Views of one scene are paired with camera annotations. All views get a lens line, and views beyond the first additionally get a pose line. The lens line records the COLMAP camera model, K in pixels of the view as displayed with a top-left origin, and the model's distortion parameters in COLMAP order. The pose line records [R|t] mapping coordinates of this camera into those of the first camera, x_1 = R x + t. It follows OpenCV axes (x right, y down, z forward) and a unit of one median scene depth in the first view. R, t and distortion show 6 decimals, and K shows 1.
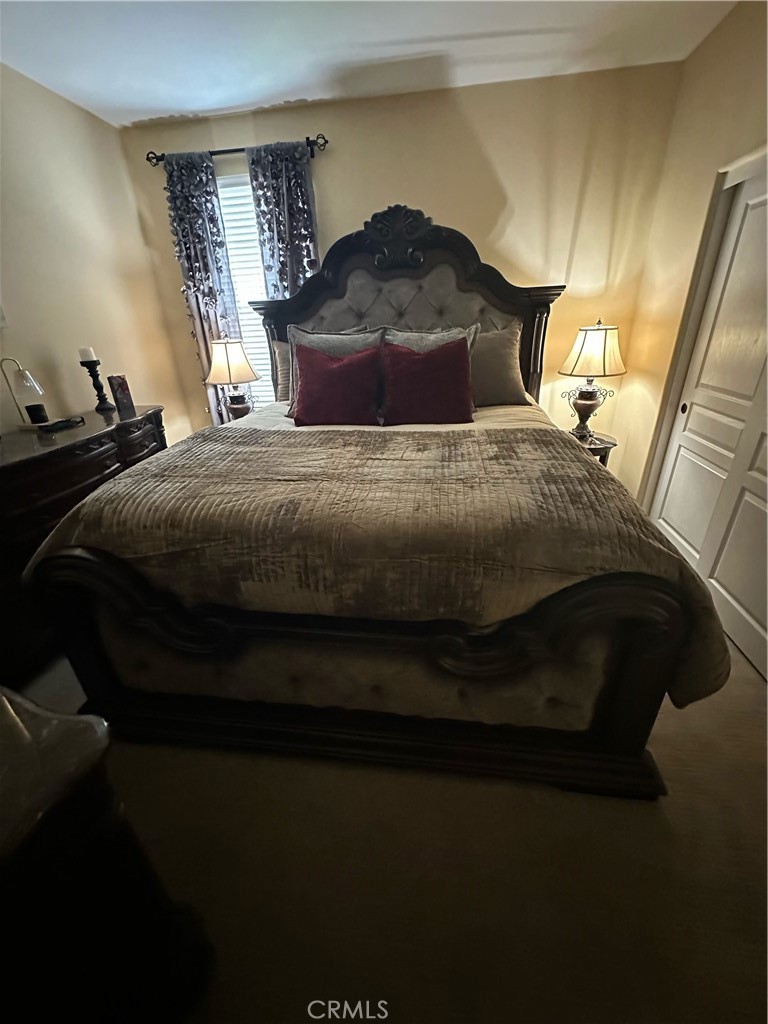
lens RADIAL K [[411.2, 0, 384.0], [0, 411.2, 512.0], [0, 0, 1]] dist [-0.004587, -0.000555]
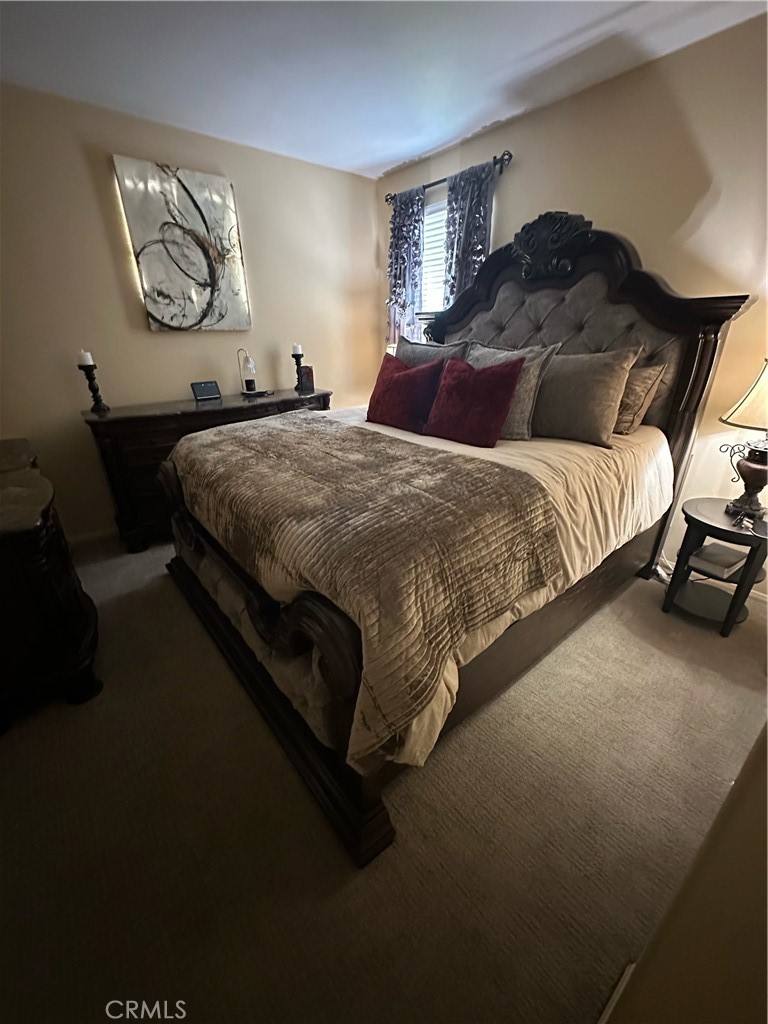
lens RADIAL K [[411.2, 0, 384.0], [0, 411.2, 512.0], [0, 0, 1]] dist [-0.004587, -0.000555]
pose [[0.727704, 0.304803, -0.614444, 0.494894], [-0.305478, 0.946107, 0.107541, -0.082102], [0.614109, 0.109441, 0.781597, 0.106810]]
